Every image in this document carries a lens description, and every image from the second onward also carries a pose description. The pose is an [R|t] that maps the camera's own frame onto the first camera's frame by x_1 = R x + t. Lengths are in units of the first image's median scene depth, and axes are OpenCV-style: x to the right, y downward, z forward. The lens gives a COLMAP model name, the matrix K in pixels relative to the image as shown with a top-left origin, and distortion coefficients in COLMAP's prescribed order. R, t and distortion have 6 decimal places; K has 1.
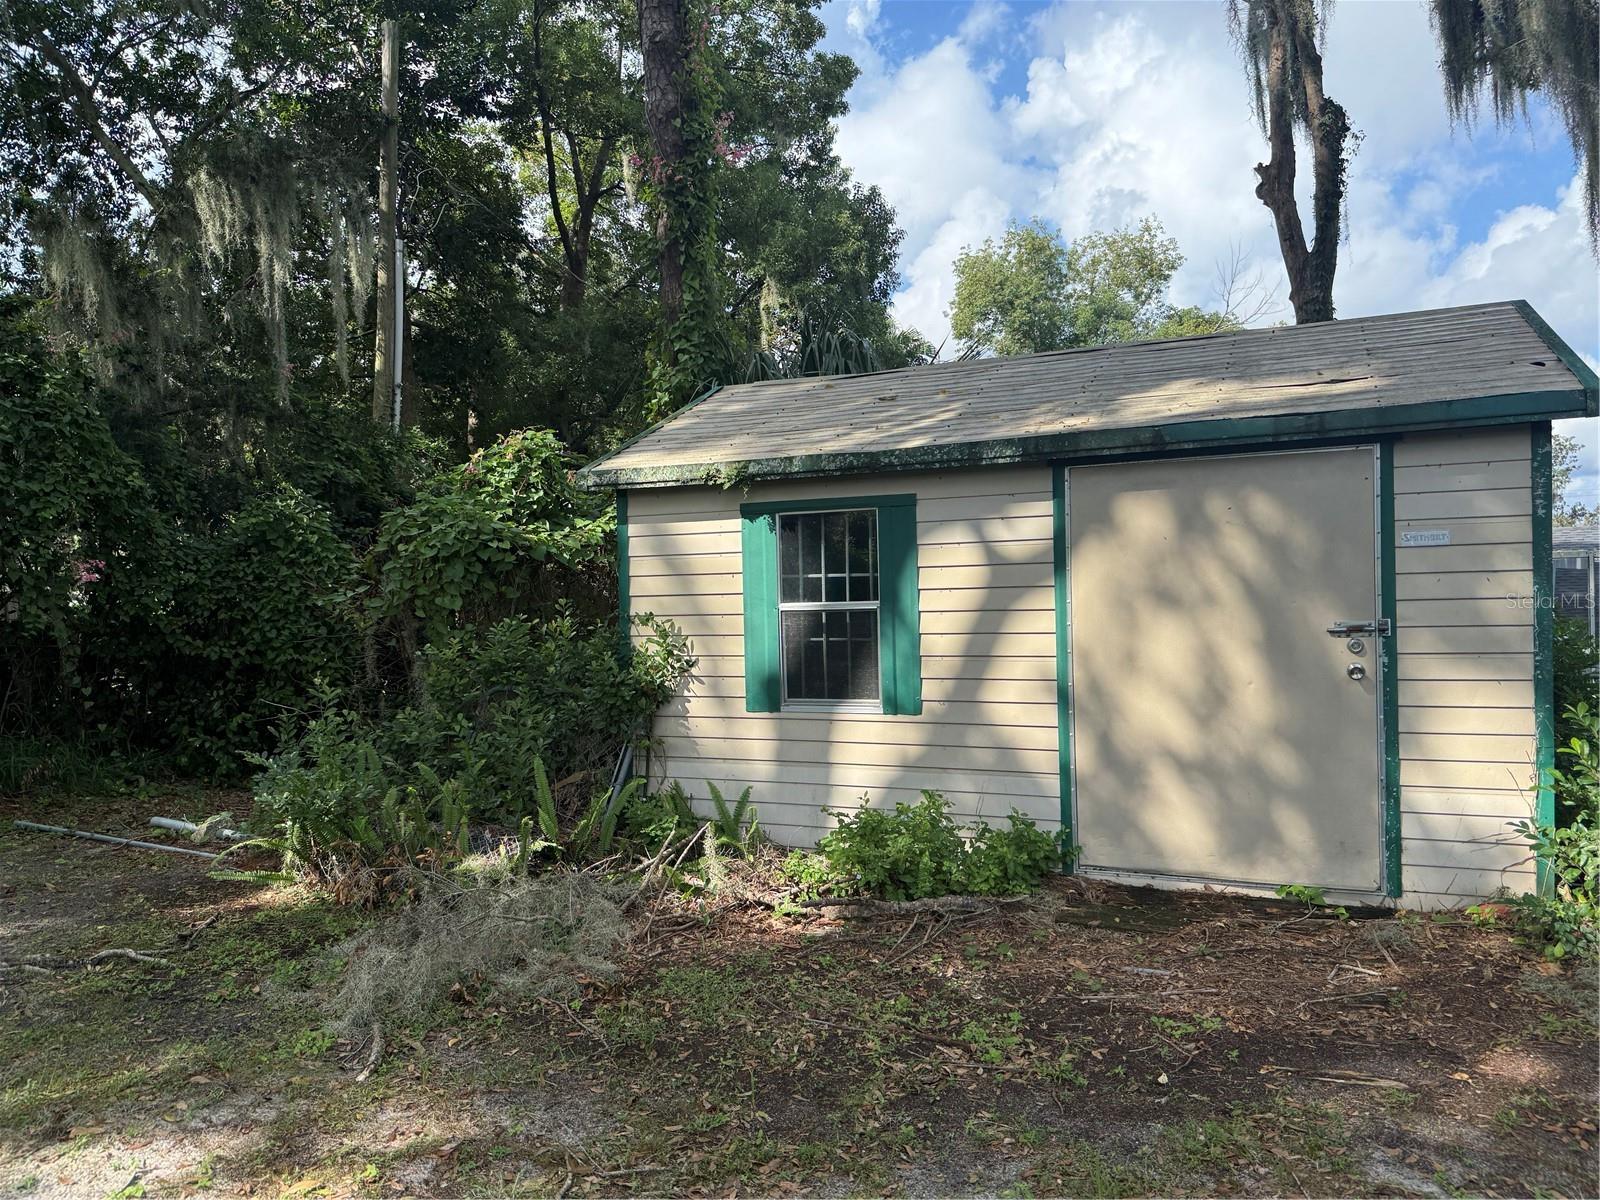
lens RADIAL K [[1153.5, 0, 792.6], [0, 1153.5, 607.4], [0, 0, 1]] dist [-0.005420, -0.003983]
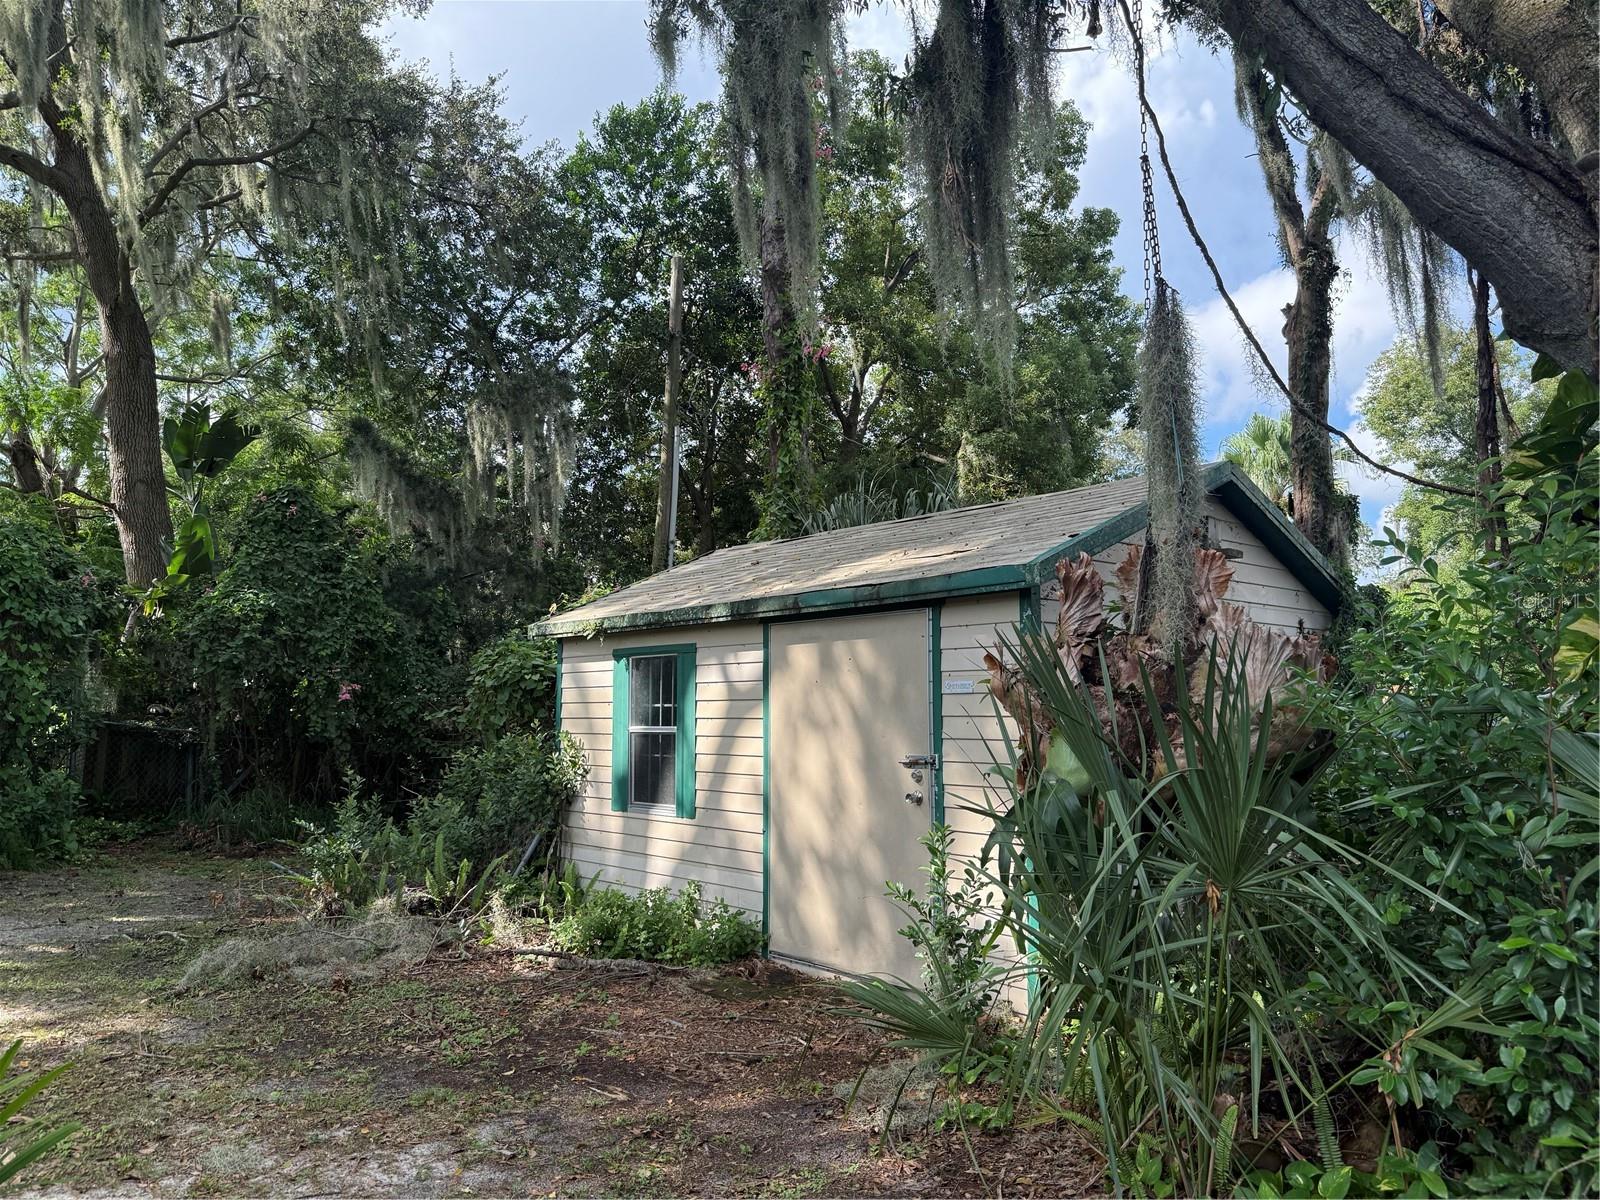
lens RADIAL K [[1153.5, 0, 792.6], [0, 1153.5, 607.4], [0, 0, 1]] dist [-0.005420, -0.003983]
pose [[0.915143, -0.014896, -0.402854, 0.697809], [-0.026822, 0.994853, -0.097715, -0.015283], [0.402236, 0.100229, 0.910033, -0.121337]]
